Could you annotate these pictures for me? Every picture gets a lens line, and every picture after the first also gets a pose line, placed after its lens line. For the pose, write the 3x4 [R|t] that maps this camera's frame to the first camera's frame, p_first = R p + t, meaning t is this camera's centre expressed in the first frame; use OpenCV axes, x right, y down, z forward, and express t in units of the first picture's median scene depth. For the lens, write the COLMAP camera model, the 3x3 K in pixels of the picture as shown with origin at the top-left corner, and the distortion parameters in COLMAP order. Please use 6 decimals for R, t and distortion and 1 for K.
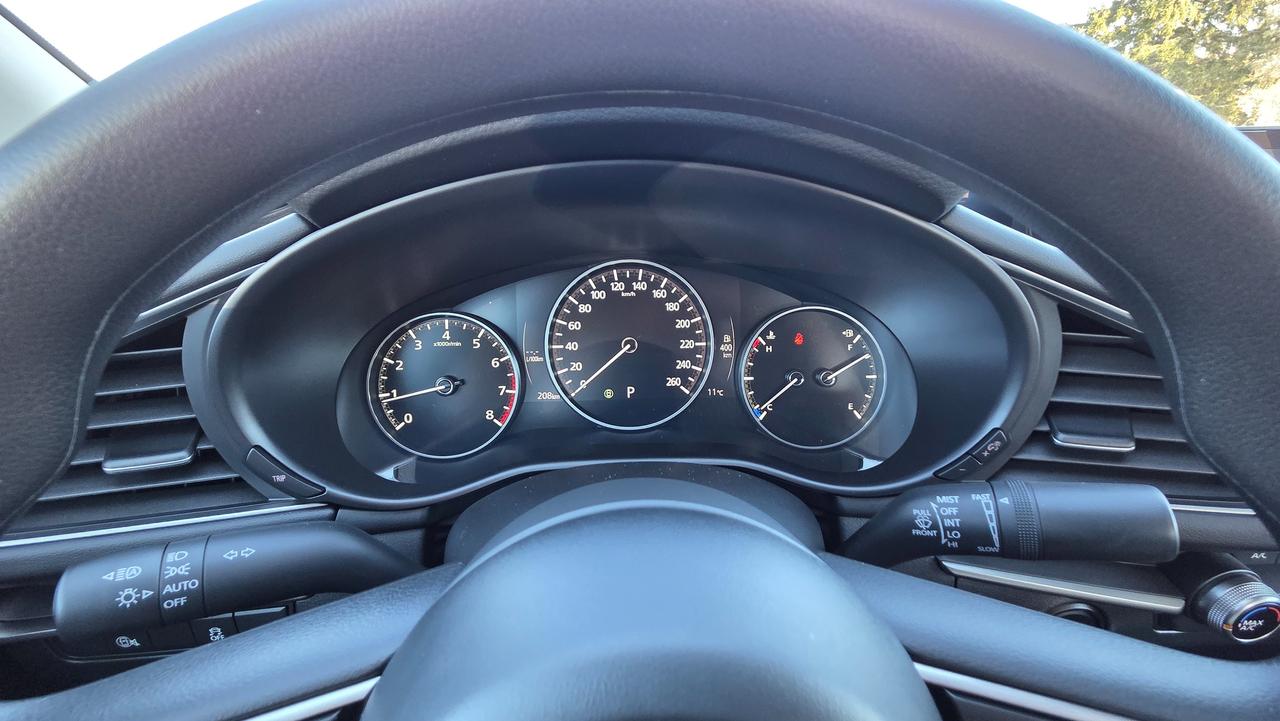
lens RADIAL K [[518.7, 0, 637.6], [0, 518.7, 364.2], [0, 0, 1]] dist [0.001889, 0.000156]
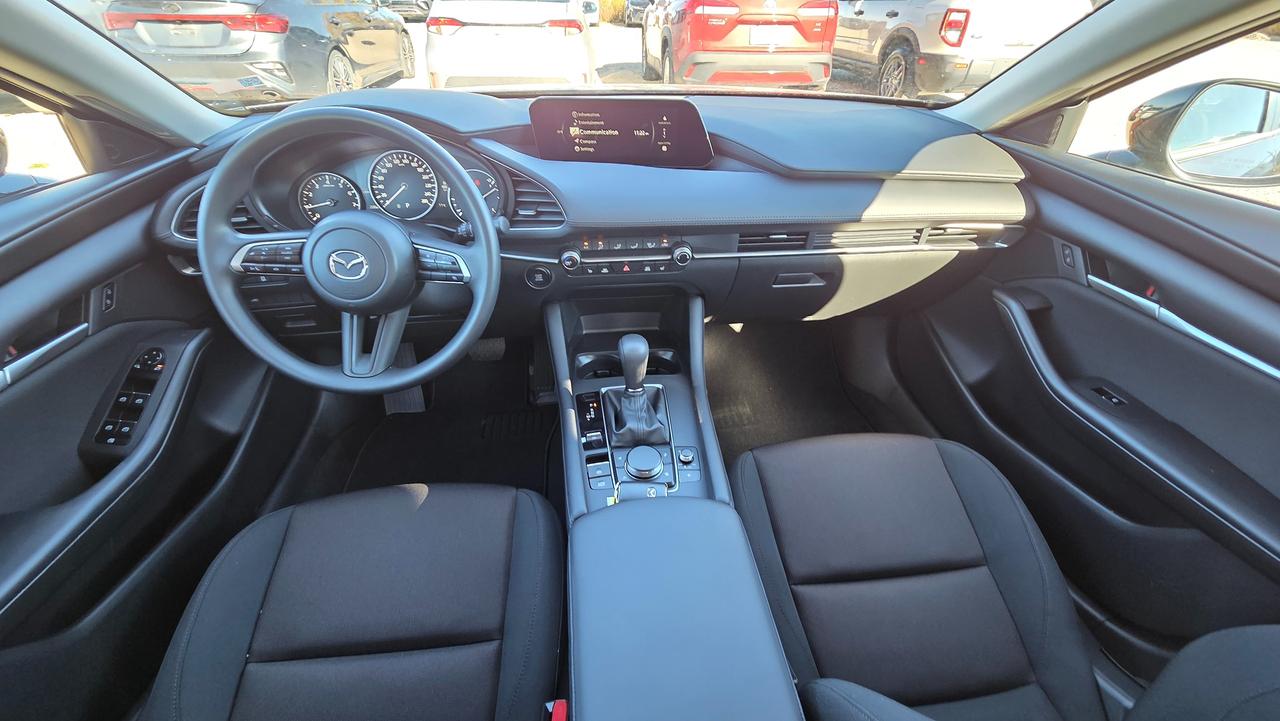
lens RADIAL K [[520.6, 0, 644.2], [0, 520.6, 362.1], [0, 0, 1]] dist [-0.000831, -0.000013]
pose [[0.995916, -0.036407, 0.082623, 0.925675], [0.015161, 0.969539, 0.244468, 0.197117], [-0.089007, -0.242217, 0.966131, -1.804743]]
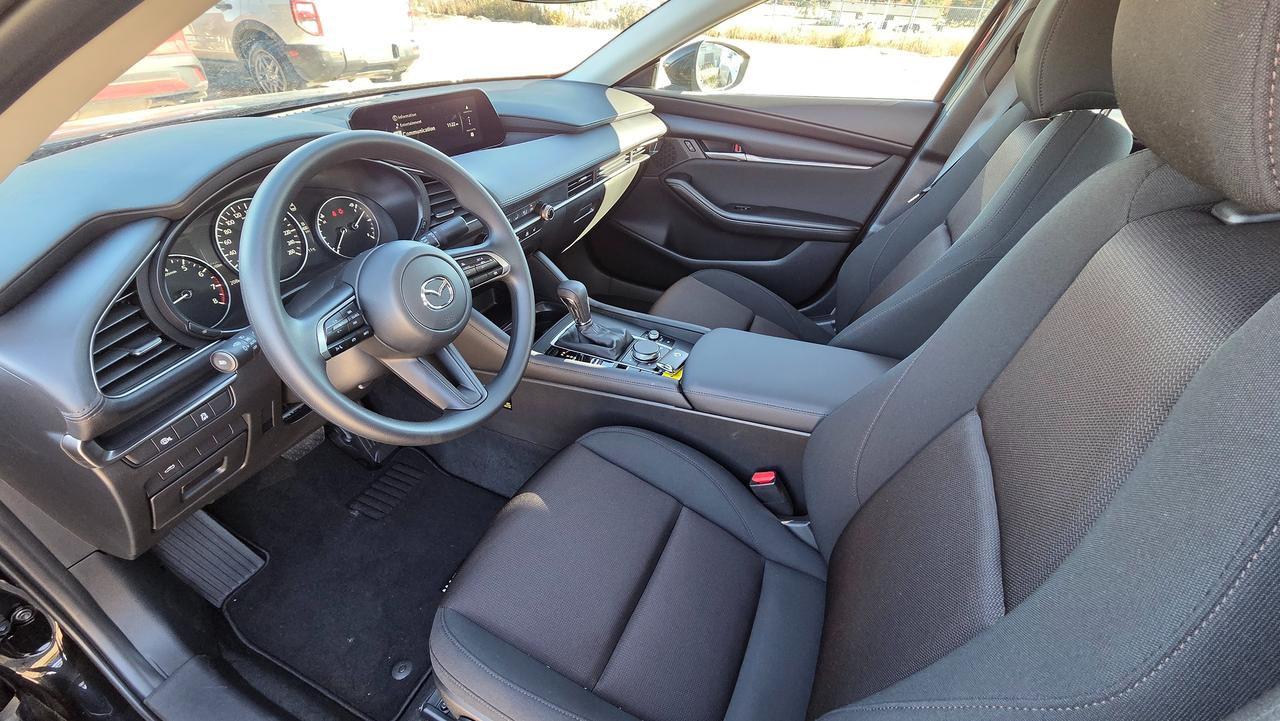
lens RADIAL K [[529.1, 0, 640.0], [0, 529.1, 360.5], [0, 0, 1]] dist [-0.000049, -0.000056]
pose [[0.421386, -0.503268, 0.754423, -1.187900], [0.308645, 0.861813, 0.402513, -0.014179], [-0.852744, 0.063236, 0.518487, -1.287480]]
